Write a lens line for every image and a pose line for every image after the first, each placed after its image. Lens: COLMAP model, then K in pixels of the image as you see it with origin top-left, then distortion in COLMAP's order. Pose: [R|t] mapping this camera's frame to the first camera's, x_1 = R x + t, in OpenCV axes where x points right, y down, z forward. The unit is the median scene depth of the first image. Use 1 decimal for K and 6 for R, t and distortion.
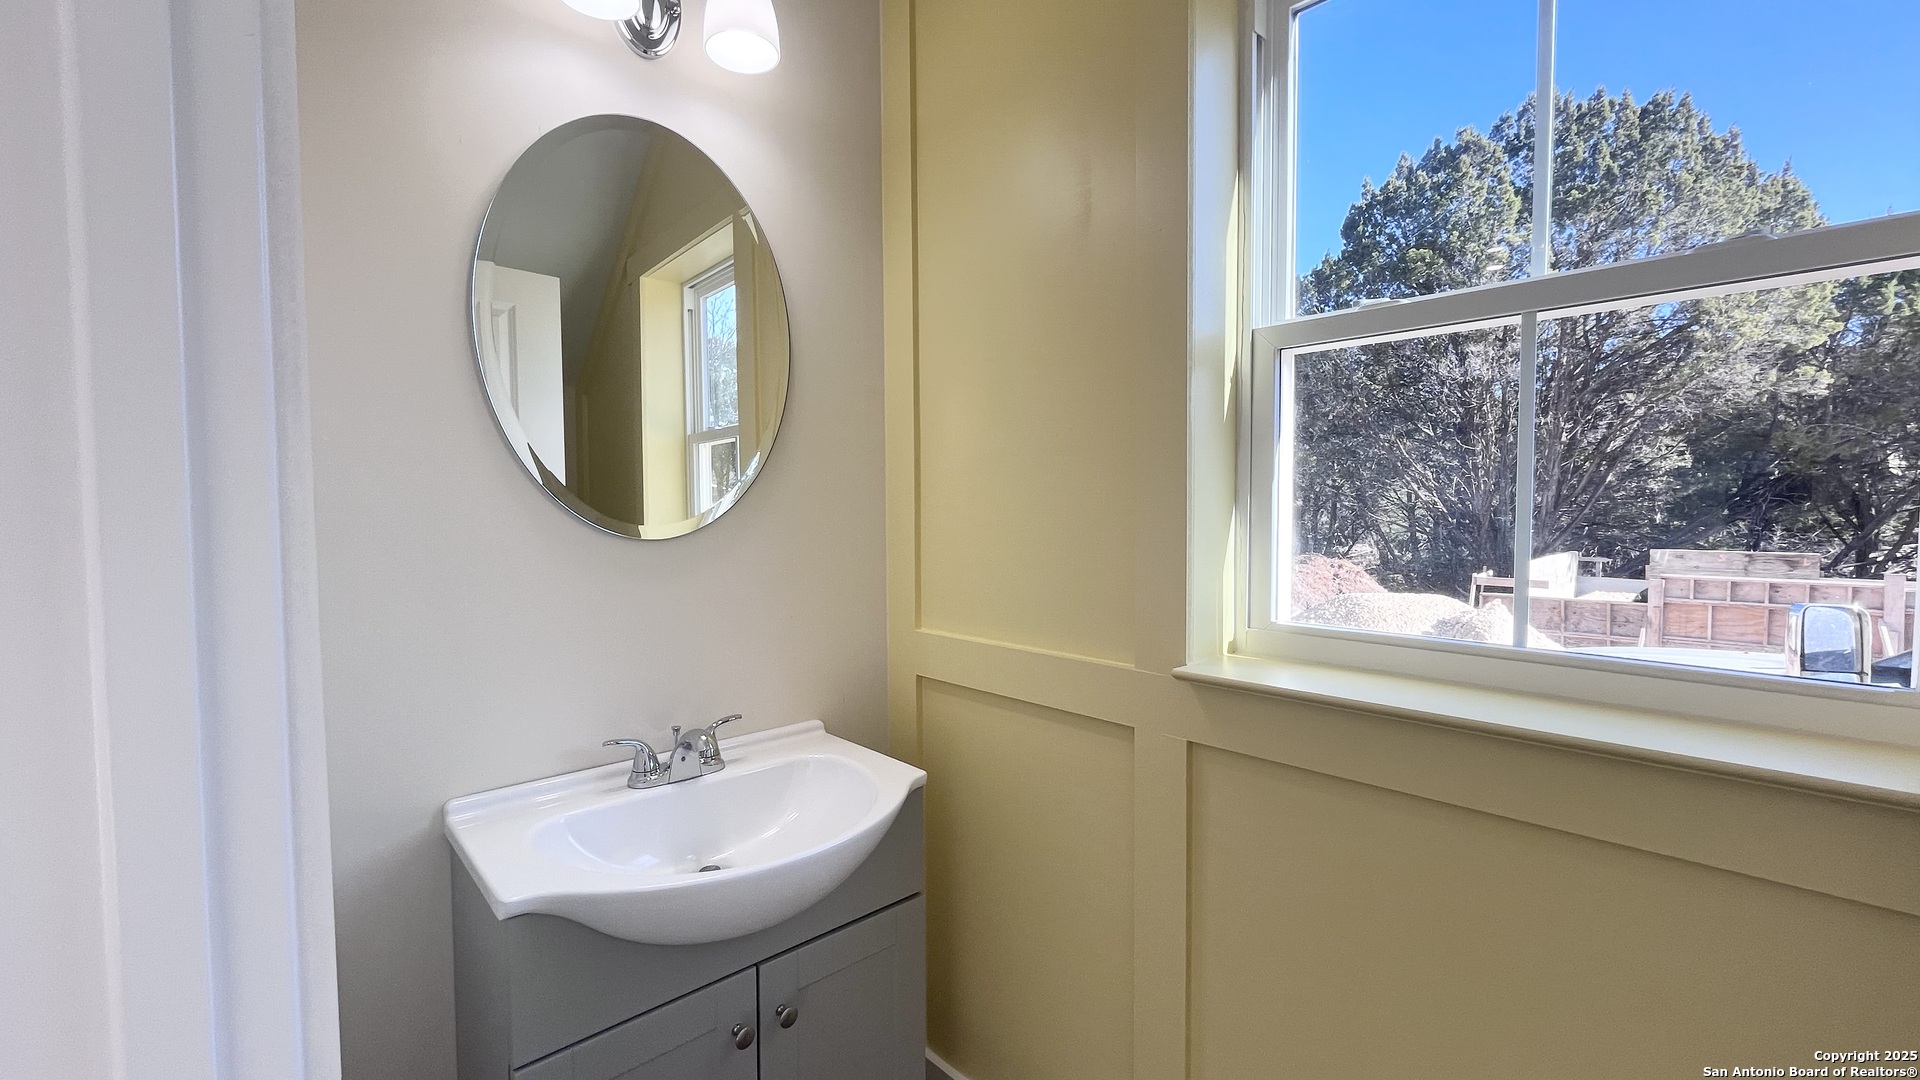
lens RADIAL K [[778.7, 0, 960.0], [0, 778.7, 540.0], [0, 0, 1]] dist [-0.001112, -0.001290]
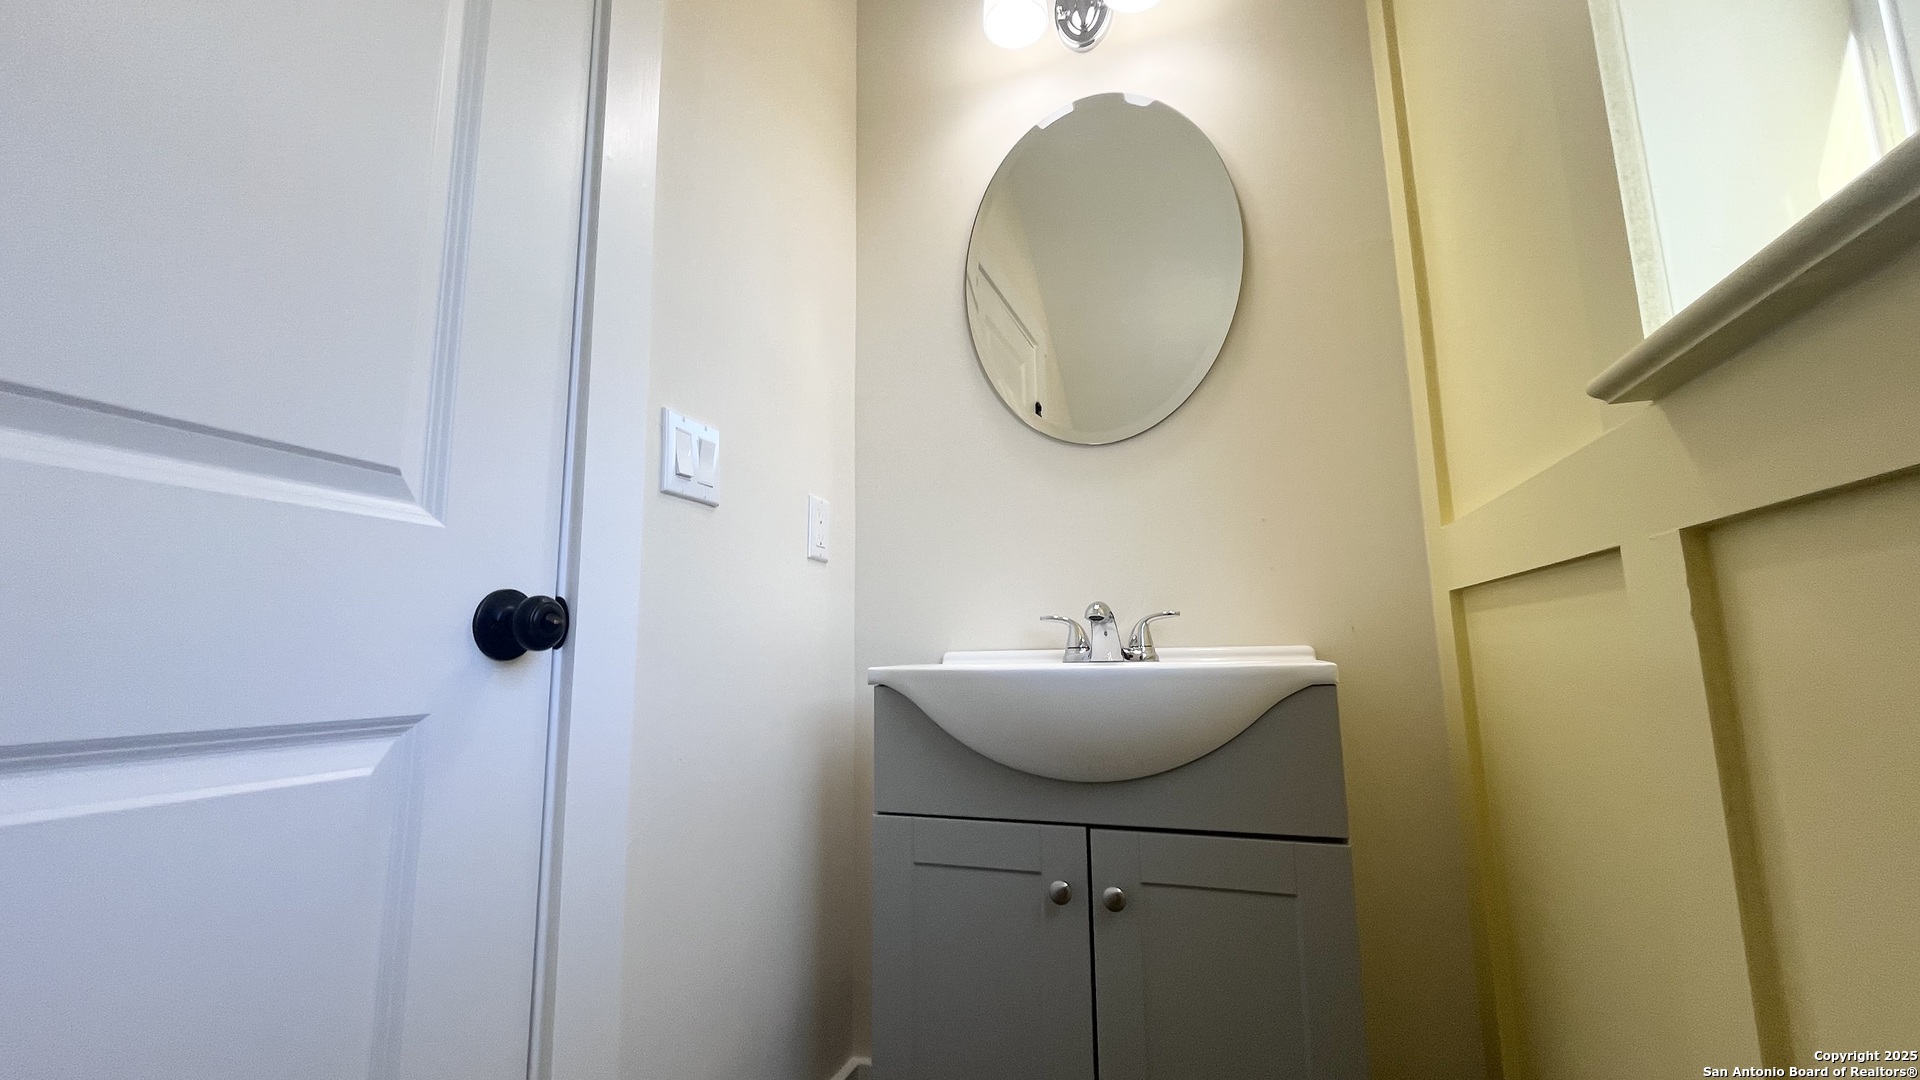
lens RADIAL K [[778.7, 0, 960.0], [0, 778.7, 540.0], [0, 0, 1]] dist [-0.001112, -0.001290]
pose [[0.474001, -0.134371, -0.870211, 0.462031], [-0.018627, 0.986536, -0.162479, 0.332309], [0.880327, 0.093225, 0.465116, 0.374331]]
